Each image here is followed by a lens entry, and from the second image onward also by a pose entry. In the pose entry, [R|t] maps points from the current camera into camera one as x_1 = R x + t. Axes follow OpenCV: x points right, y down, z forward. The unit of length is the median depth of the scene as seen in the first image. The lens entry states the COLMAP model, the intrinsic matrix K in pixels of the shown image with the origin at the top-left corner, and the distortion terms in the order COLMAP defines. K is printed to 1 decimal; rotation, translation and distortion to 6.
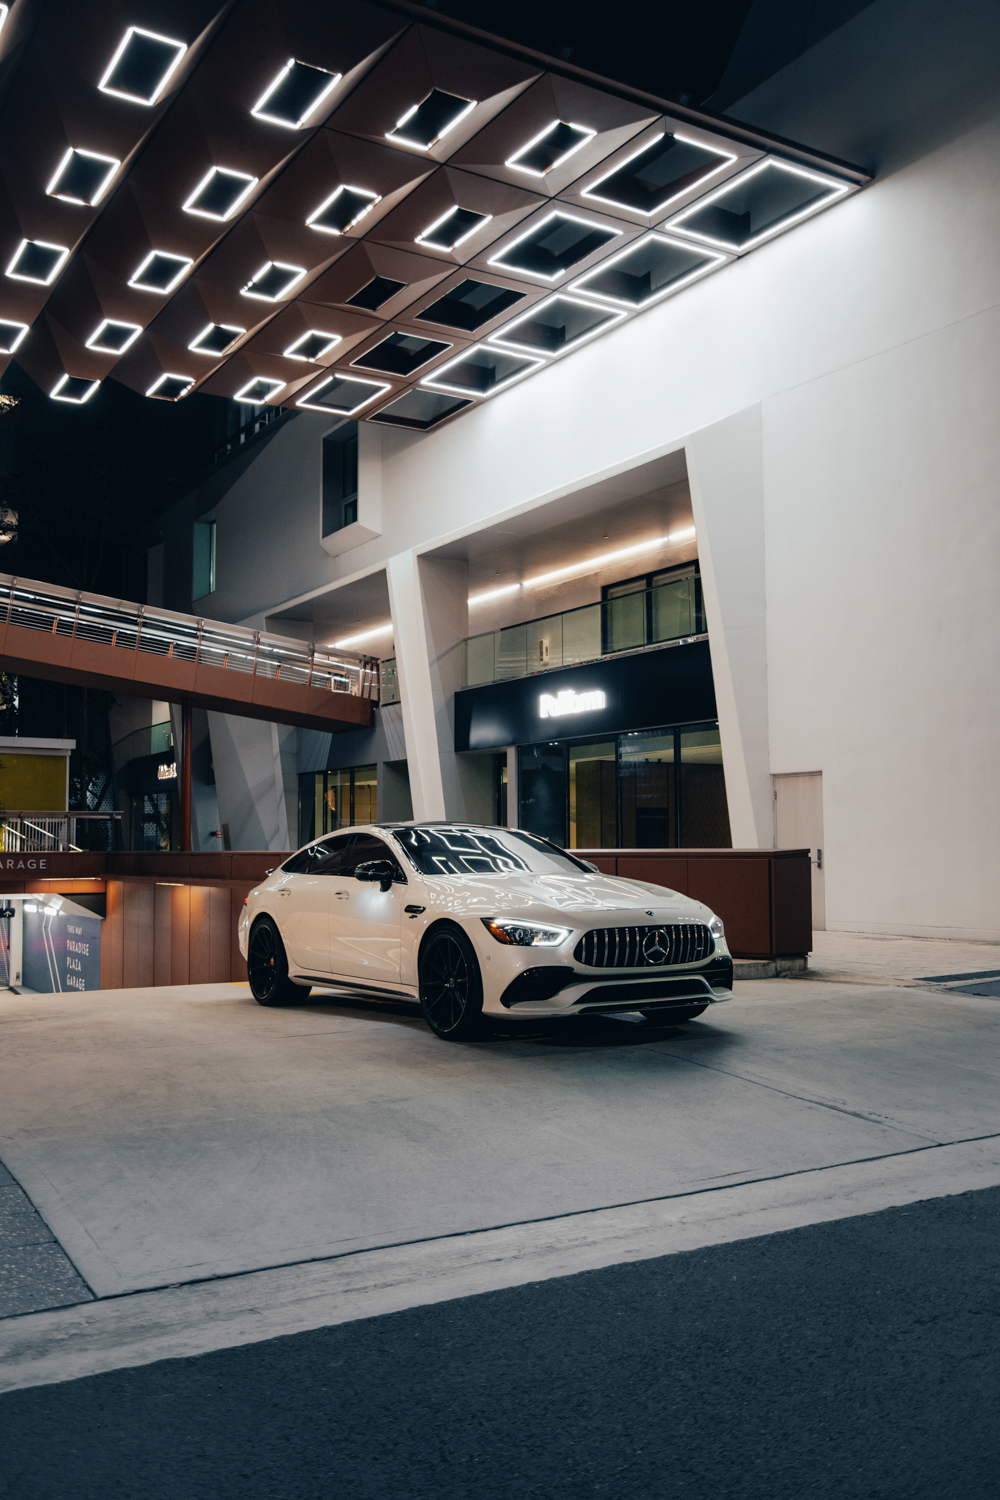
lens RADIAL K [[1308.2, 0, 500.0], [0, 1308.2, 750.0], [0, 0, 1]] dist [-0.003672, -0.000170]
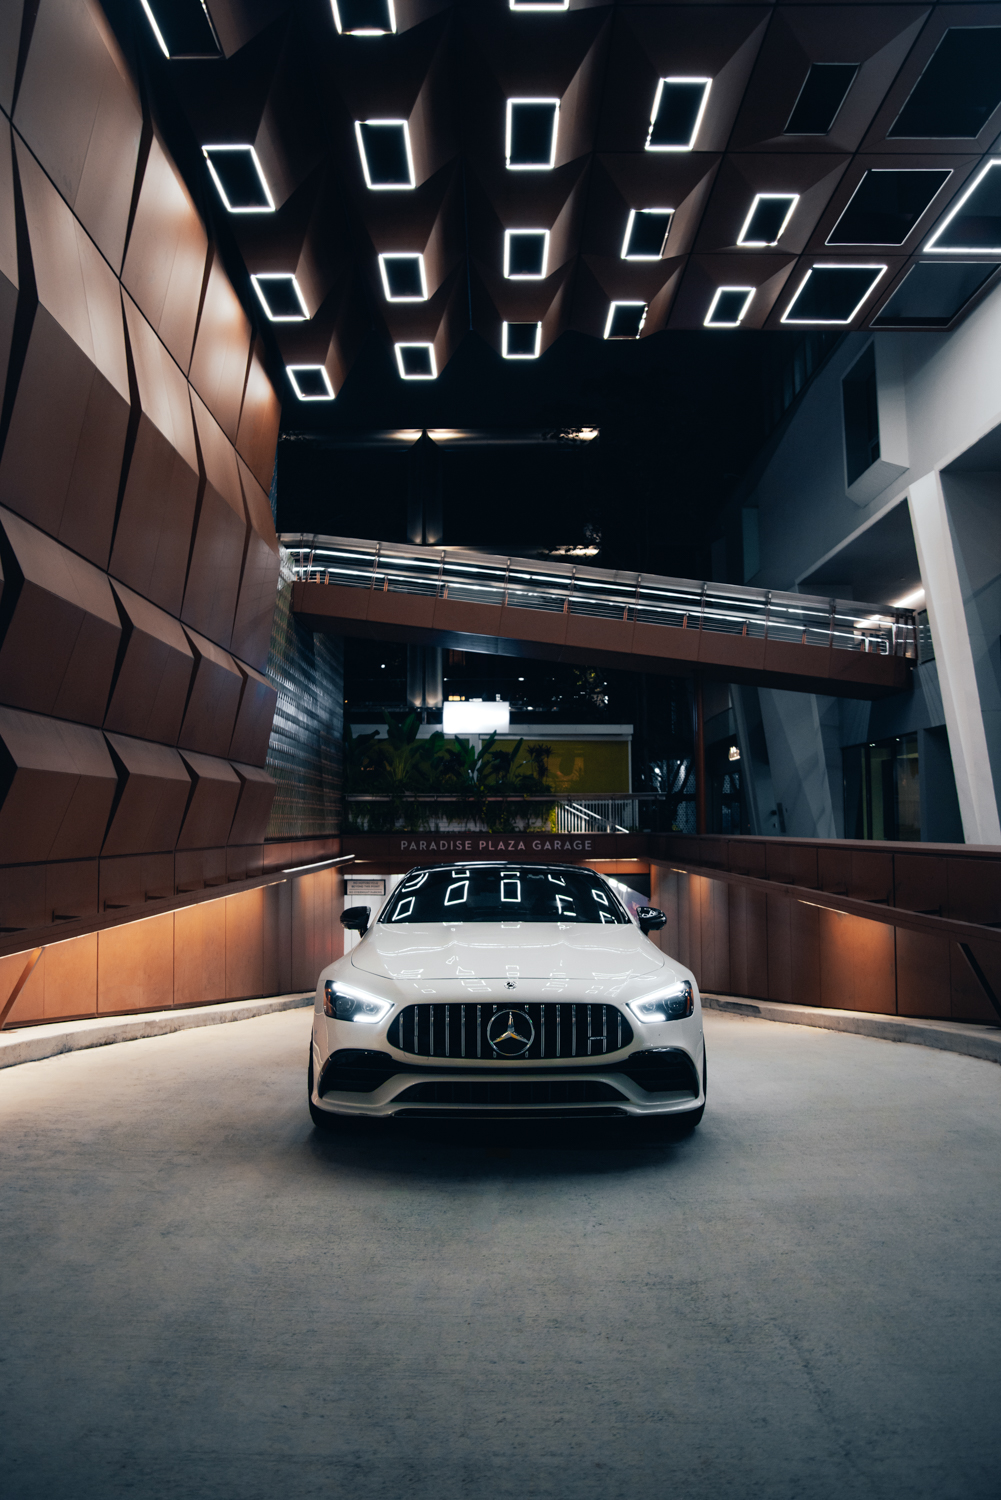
lens RADIAL K [[1045.5, 0, 500.5], [0, 1045.5, 750.0], [0, 0, 1]] dist [-0.119534, 0.083921]
pose [[0.852814, -0.038851, -0.520768, 0.023552], [0.043163, 0.999061, -0.003848, 0.013160], [0.520428, -0.019197, 0.853690, 0.276877]]
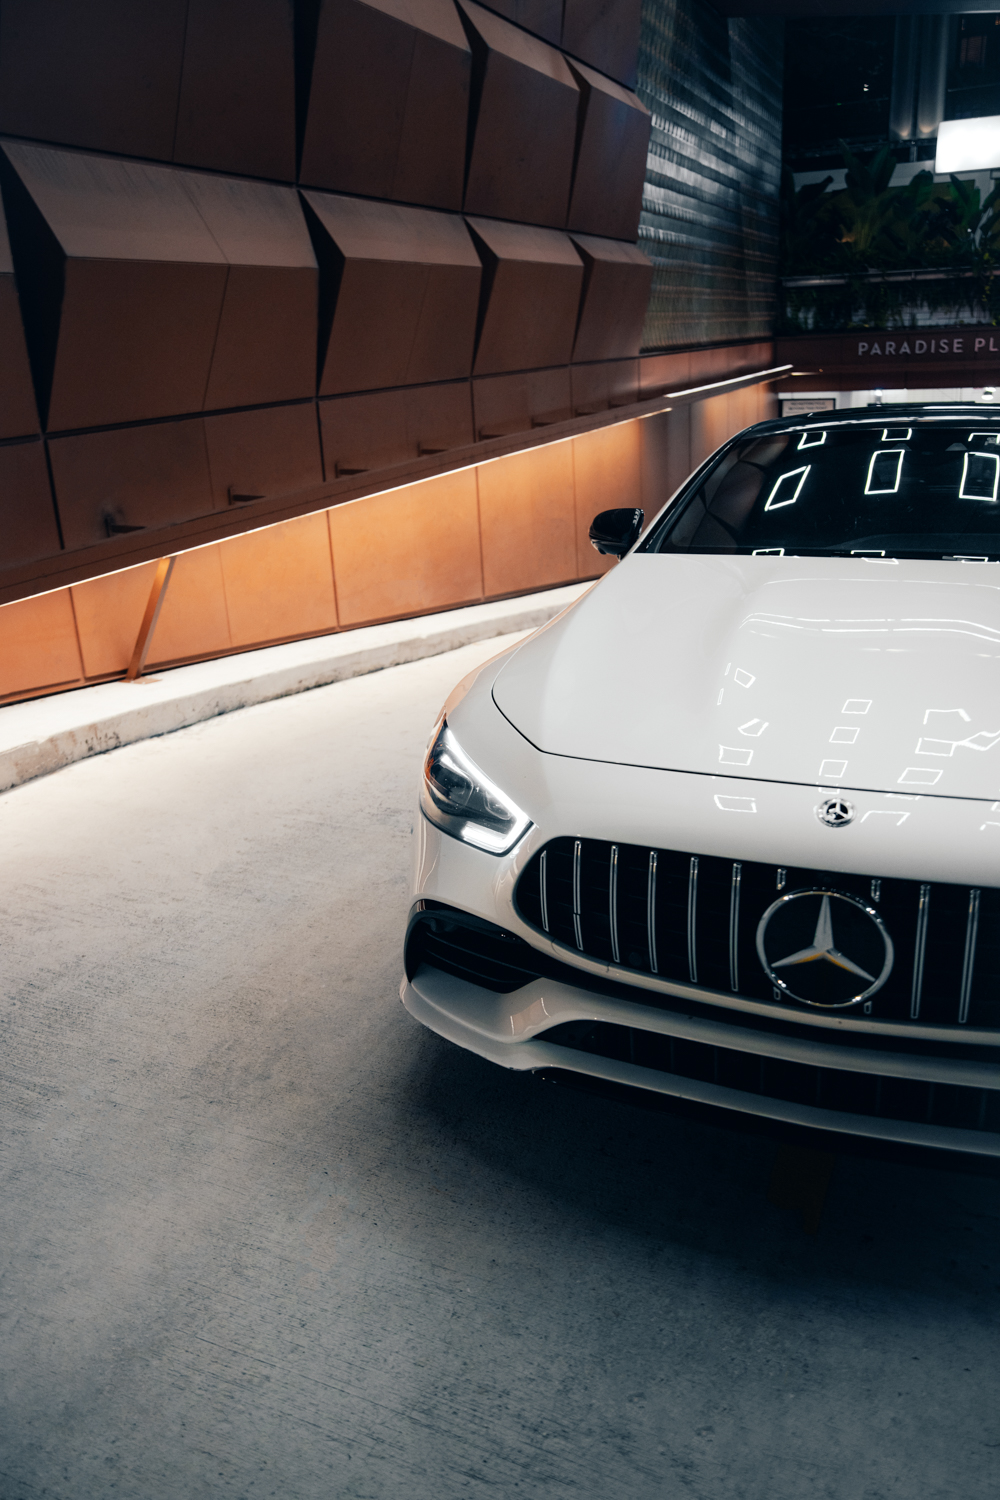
lens RADIAL K [[1181.1, 0, 500.0], [0, 1181.1, 750.0], [0, 0, 1]] dist [-0.067549, 0.081080]
pose [[0.580175, 0.244293, -0.776993, -0.025585], [0.112889, 0.920635, 0.373749, 0.021026], [0.806631, -0.304553, 0.506551, 0.374033]]
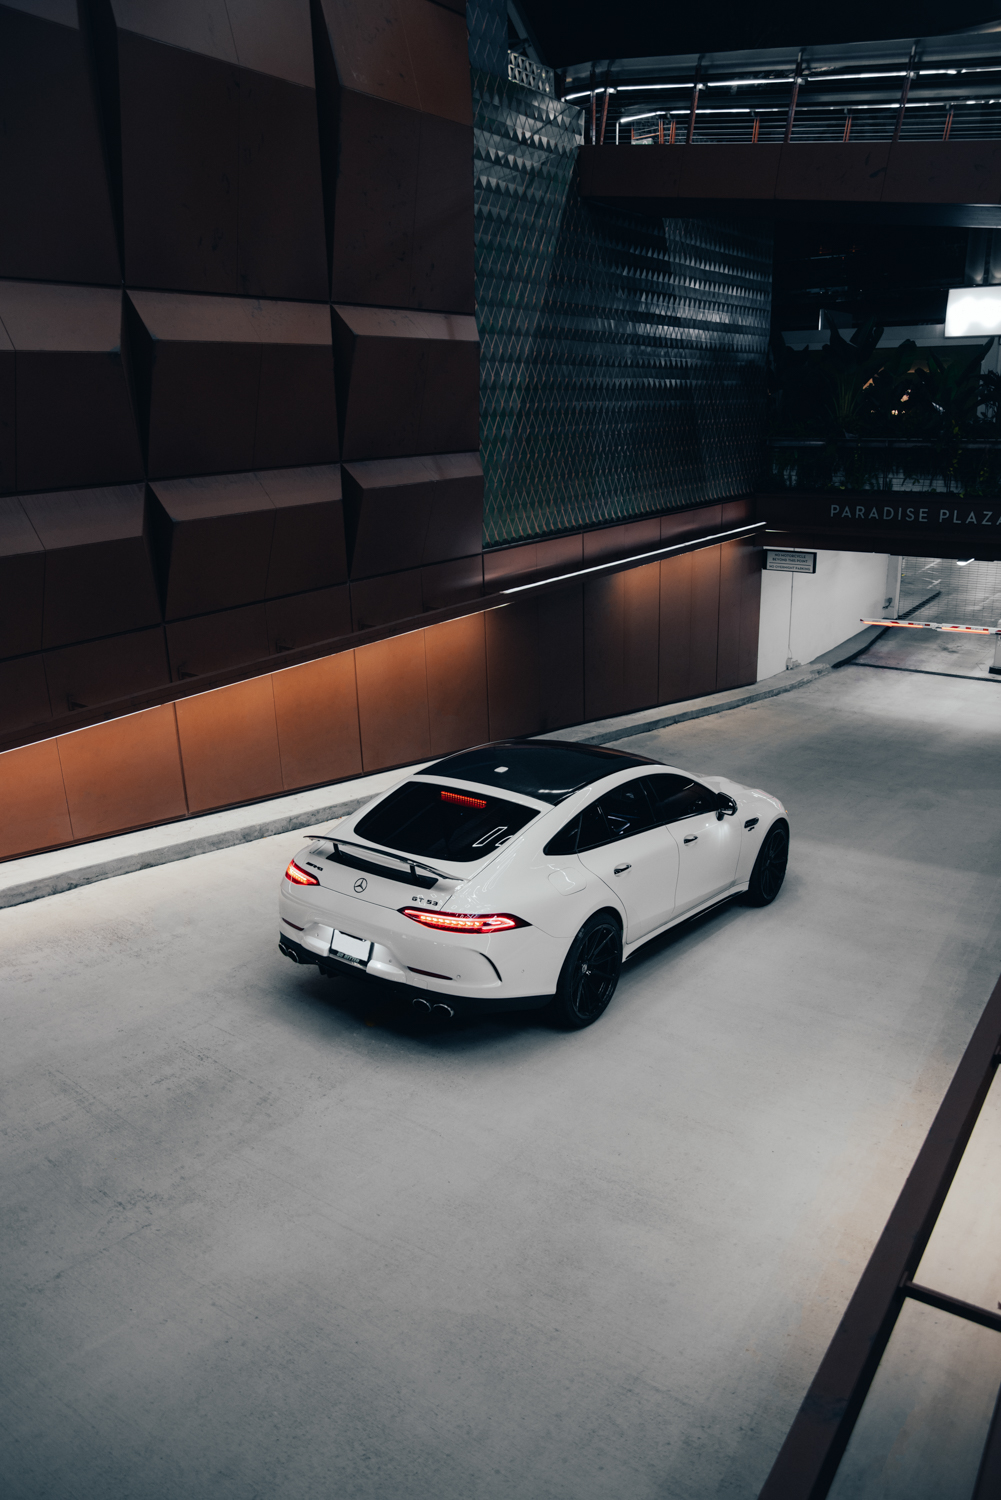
lens RADIAL K [[1045.5, 0, 500.5], [0, 1045.5, 750.0], [0, 0, 1]] dist [-0.119534, 0.083921]
pose [[0.380619, 0.278276, -0.881868, 0.016511], [0.104966, 0.934482, 0.340183, -0.012799], [0.918755, -0.222047, 0.326472, 0.549231]]
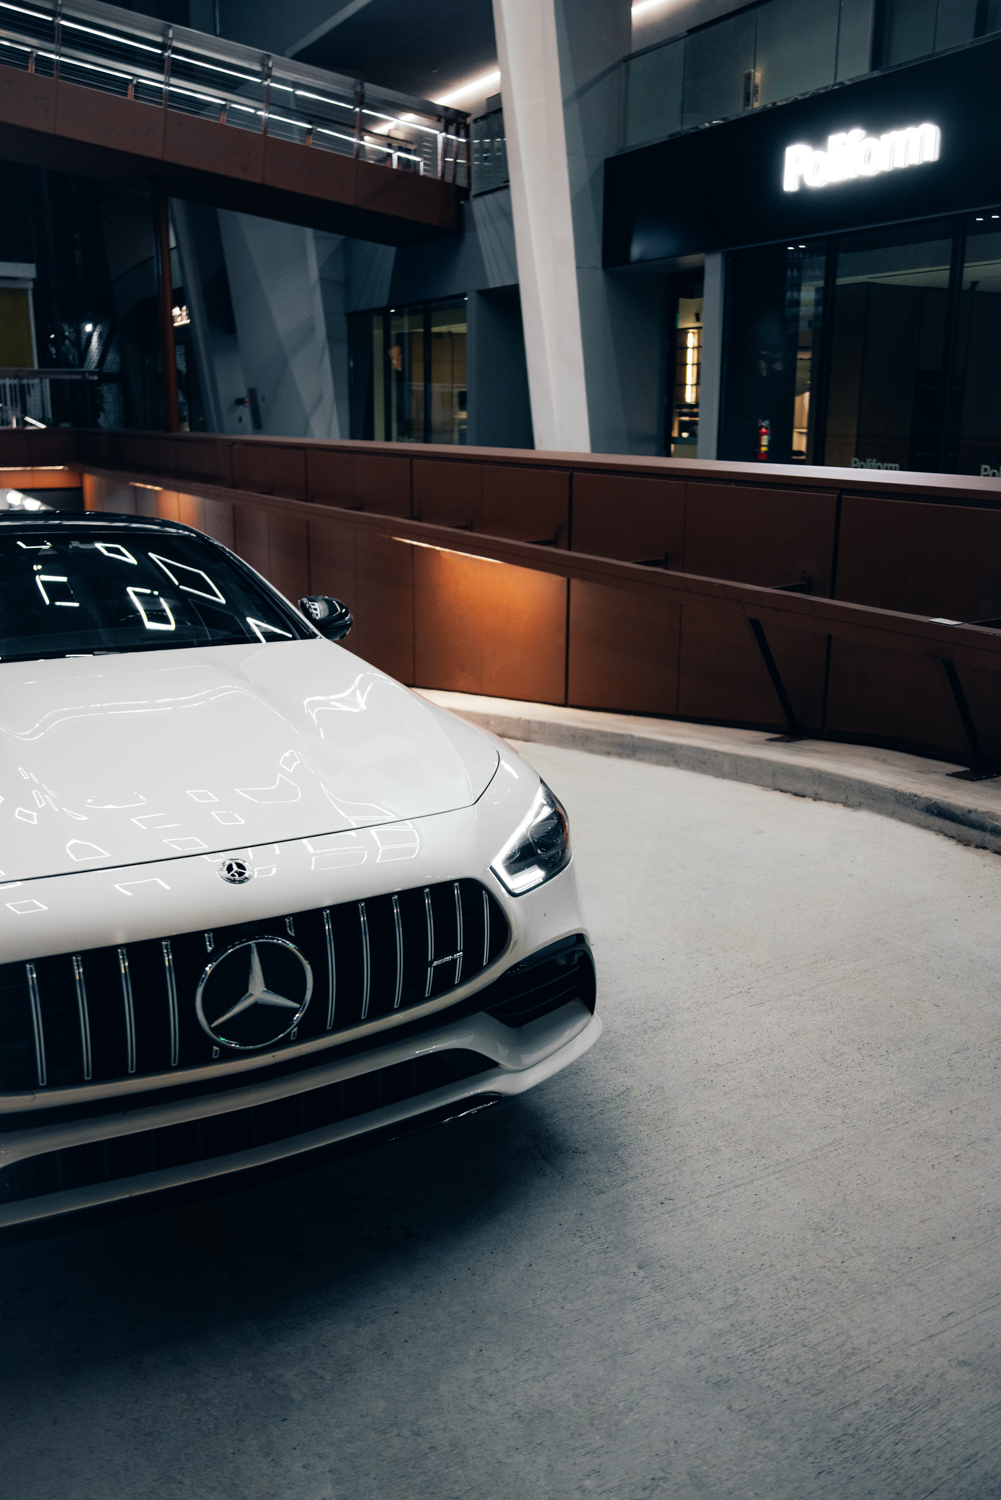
lens RADIAL K [[1256.6, 0, 500.5], [0, 1256.6, 750.0], [0, 0, 1]] dist [-0.073912, 0.108657]
pose [[0.998757, 0.024823, -0.043216, -0.045165], [-0.009054, 0.943079, 0.332446, 0.017799], [0.049008, -0.331641, 0.942132, 0.351477]]
